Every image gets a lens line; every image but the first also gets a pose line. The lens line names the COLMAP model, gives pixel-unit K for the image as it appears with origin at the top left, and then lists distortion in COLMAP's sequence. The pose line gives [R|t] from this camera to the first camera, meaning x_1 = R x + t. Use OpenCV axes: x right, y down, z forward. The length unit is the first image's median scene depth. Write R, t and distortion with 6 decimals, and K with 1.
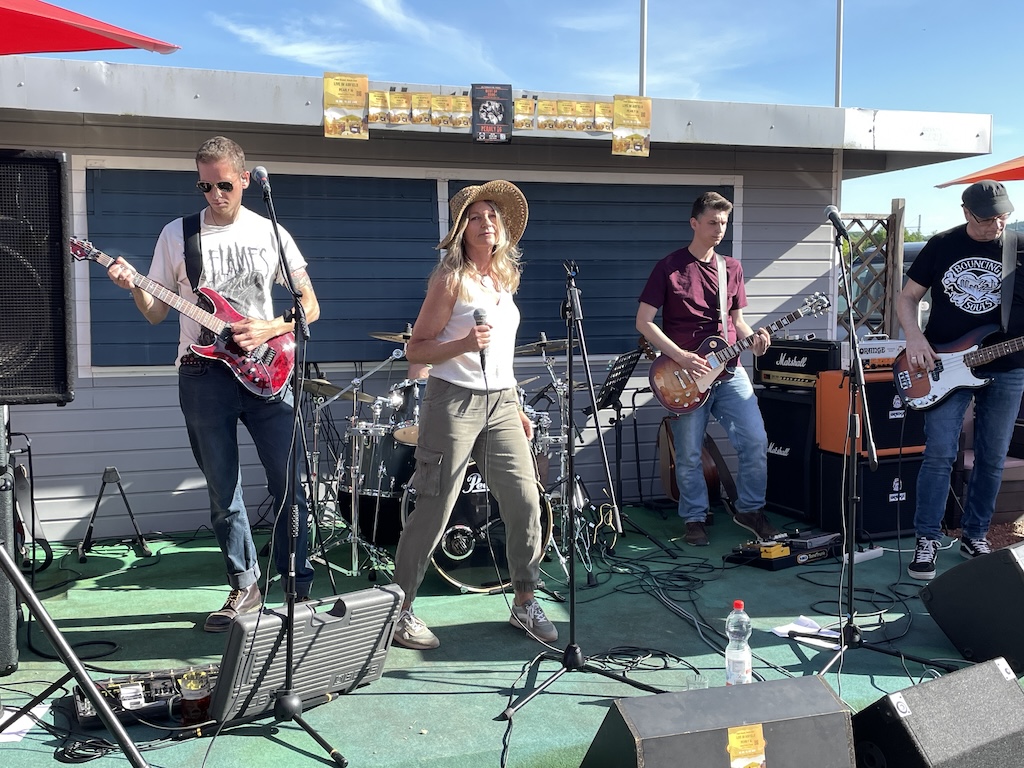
lens RADIAL K [[1163.5, 0, 499.6], [0, 1163.5, 379.9], [0, 0, 1]] dist [0.089794, 0.000910]
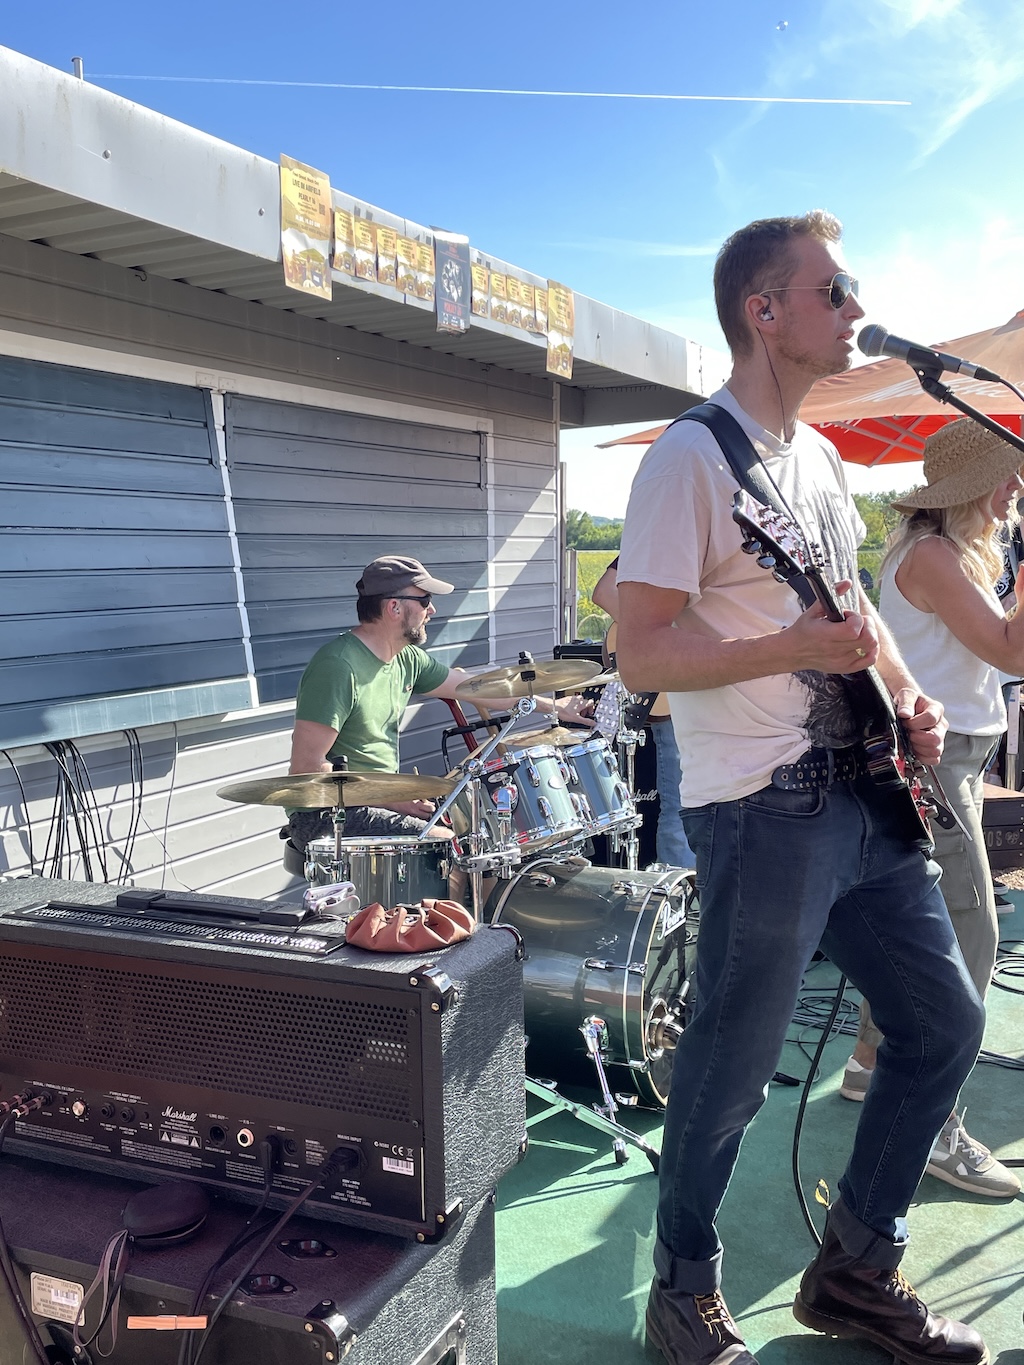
lens RADIAL K [[1382.0, 0, 512.0], [0, 1382.0, 682.5], [0, 0, 1]] dist [0.005862, 0.003709]
pose [[0.705132, -0.071697, 0.705442, -0.505897], [0.071509, 0.996993, 0.029850, -0.050040], [-0.705461, 0.029398, 0.708139, 0.519784]]
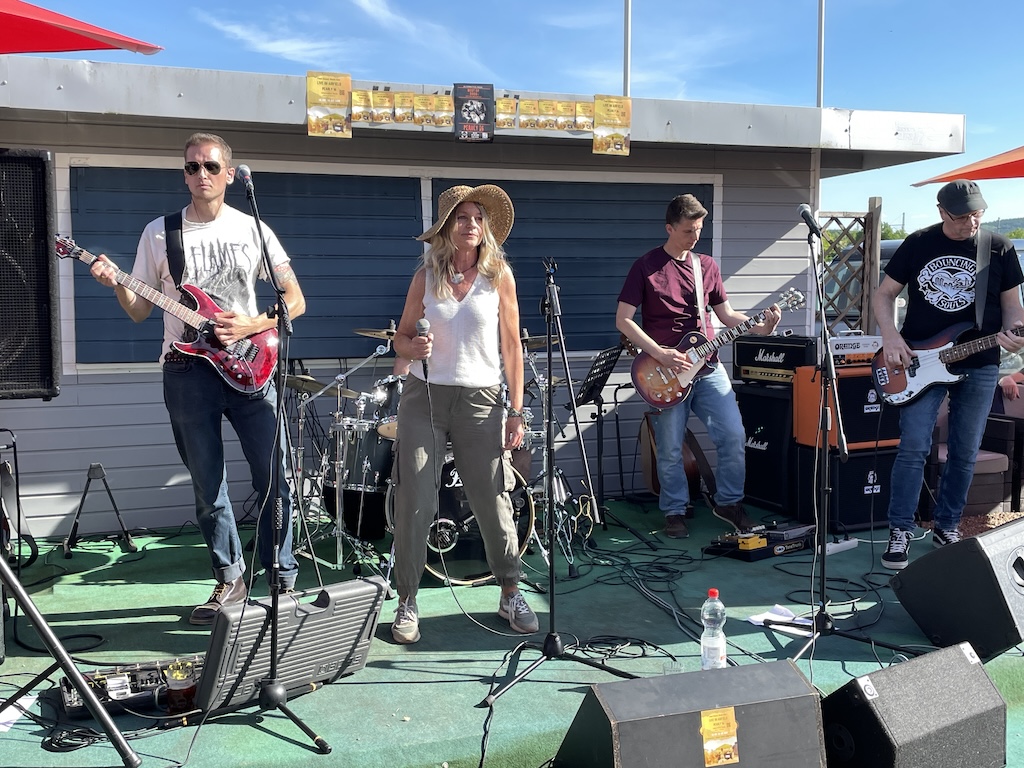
lens RADIAL K [[1165.5, 0, 512.0], [0, 1165.5, 384.0], [0, 0, 1]] dist [0.092891, -0.022575]
pose [[0.999789, -0.002689, 0.020383, 0.005152], [0.002588, 0.999984, 0.004974, 0.002238], [-0.020396, -0.004921, 0.999780, -0.016816]]
